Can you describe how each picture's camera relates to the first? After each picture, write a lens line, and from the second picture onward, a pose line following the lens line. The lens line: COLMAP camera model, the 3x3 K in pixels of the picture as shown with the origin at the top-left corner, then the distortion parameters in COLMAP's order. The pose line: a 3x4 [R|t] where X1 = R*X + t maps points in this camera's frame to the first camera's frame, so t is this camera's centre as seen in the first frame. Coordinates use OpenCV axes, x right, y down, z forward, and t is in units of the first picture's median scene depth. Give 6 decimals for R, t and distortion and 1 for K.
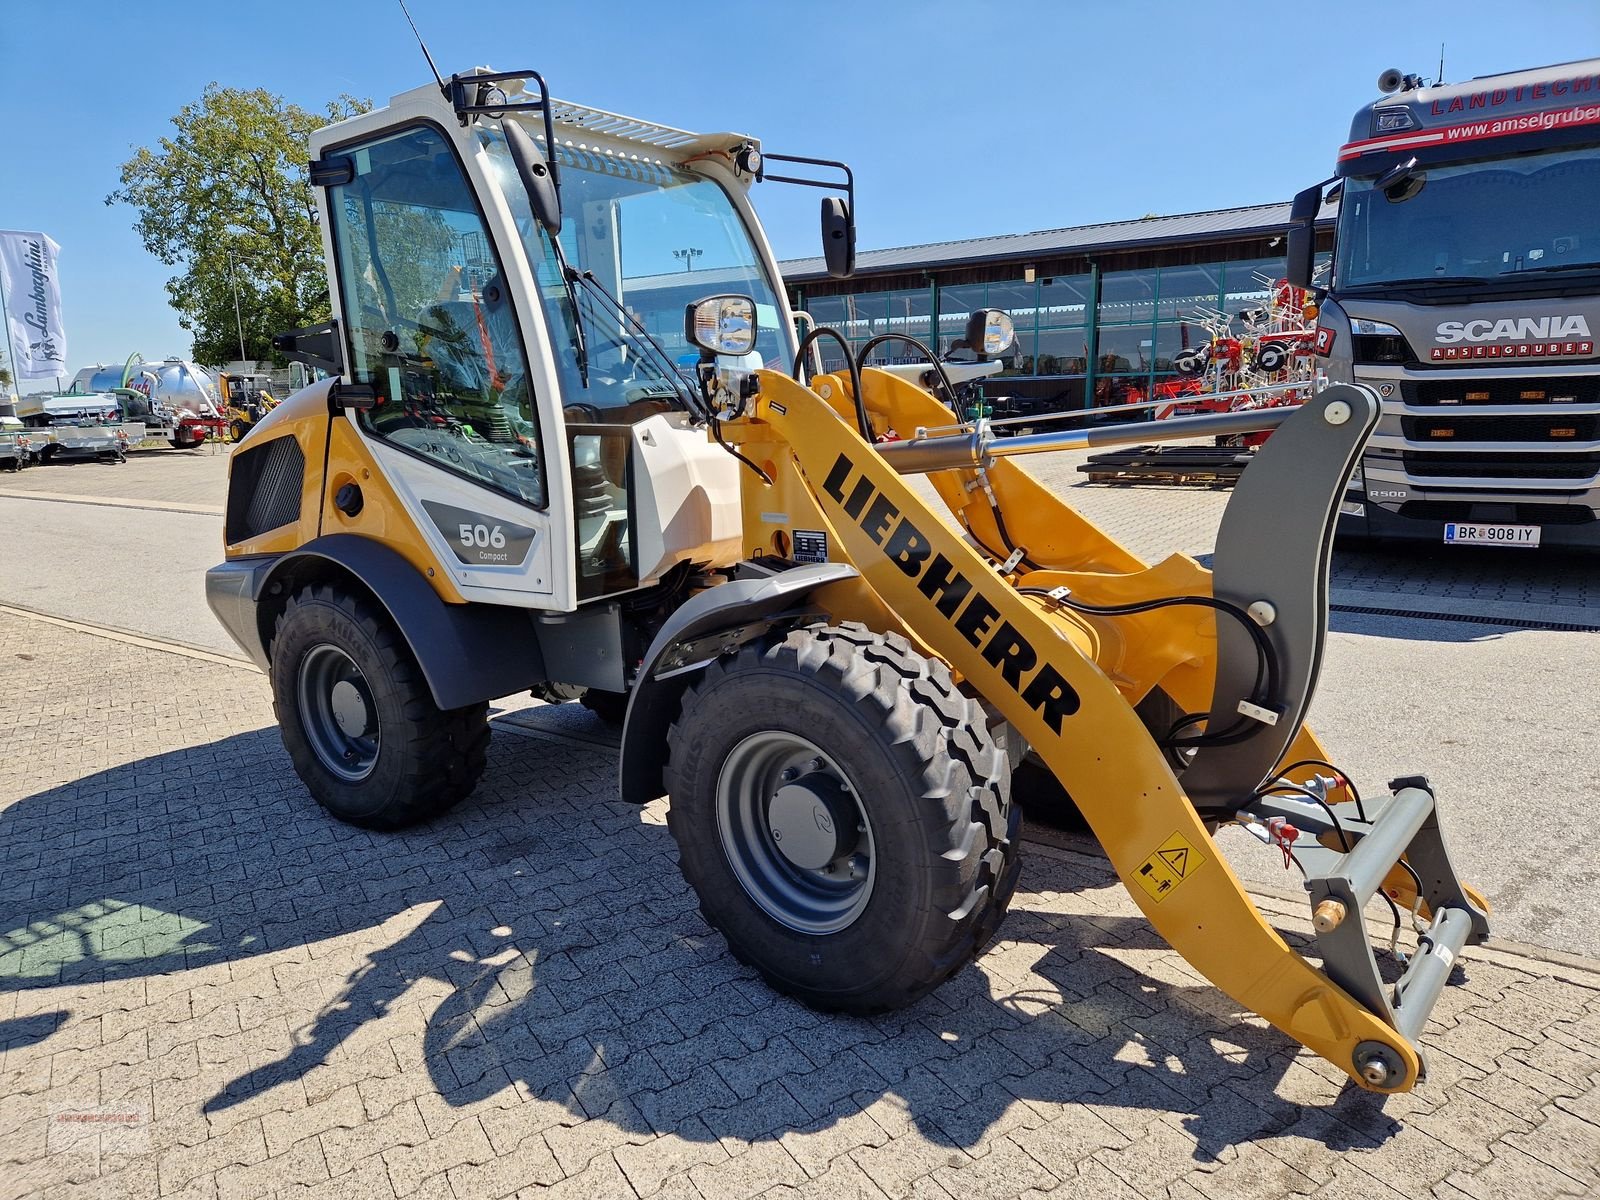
lens RADIAL K [[1069.5, 0, 802.0], [0, 1069.5, 611.7], [0, 0, 1]] dist [0.089558, -0.083290]
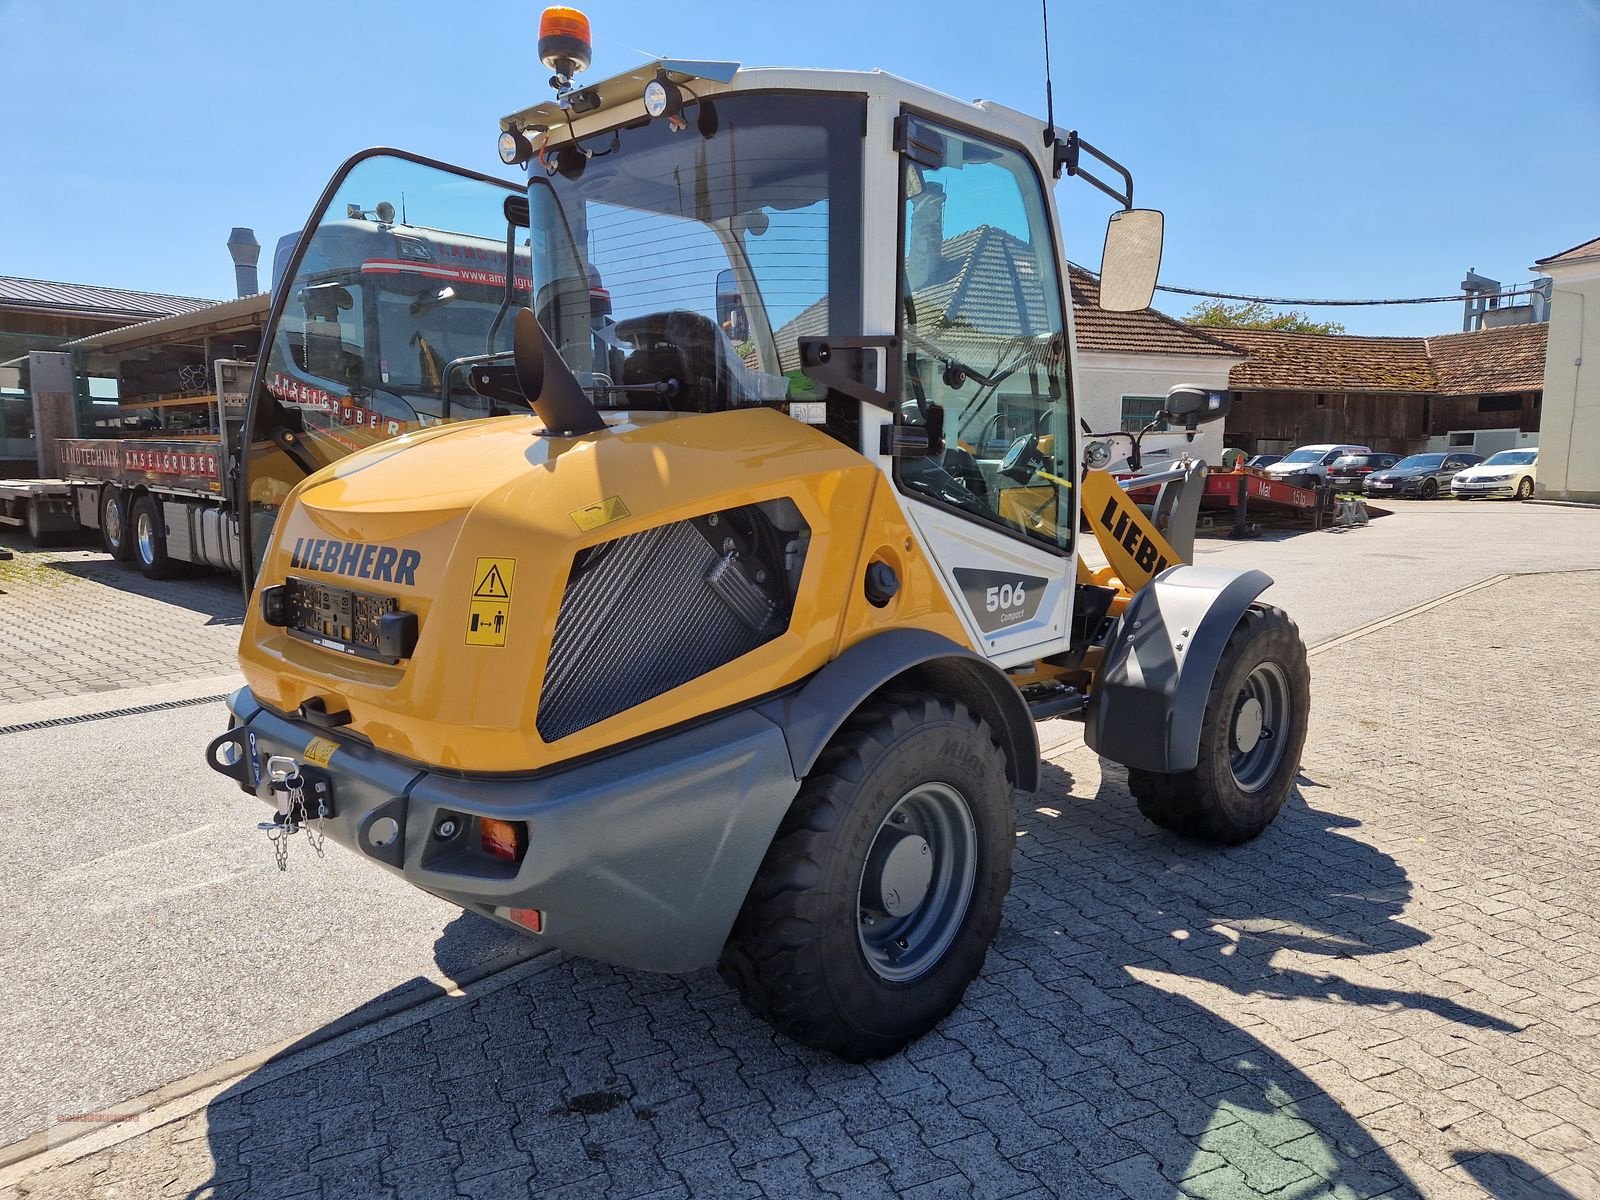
lens RADIAL K [[1053.0, 0, 781.1], [0, 1053.0, 619.3], [0, 0, 1]] dist [0.079820, -0.068475]
pose [[0.136389, -0.115711, 0.983875, -1.214155], [0.196997, 0.976489, 0.087534, -0.168012], [-0.970871, 0.181882, 0.155977, 1.046700]]
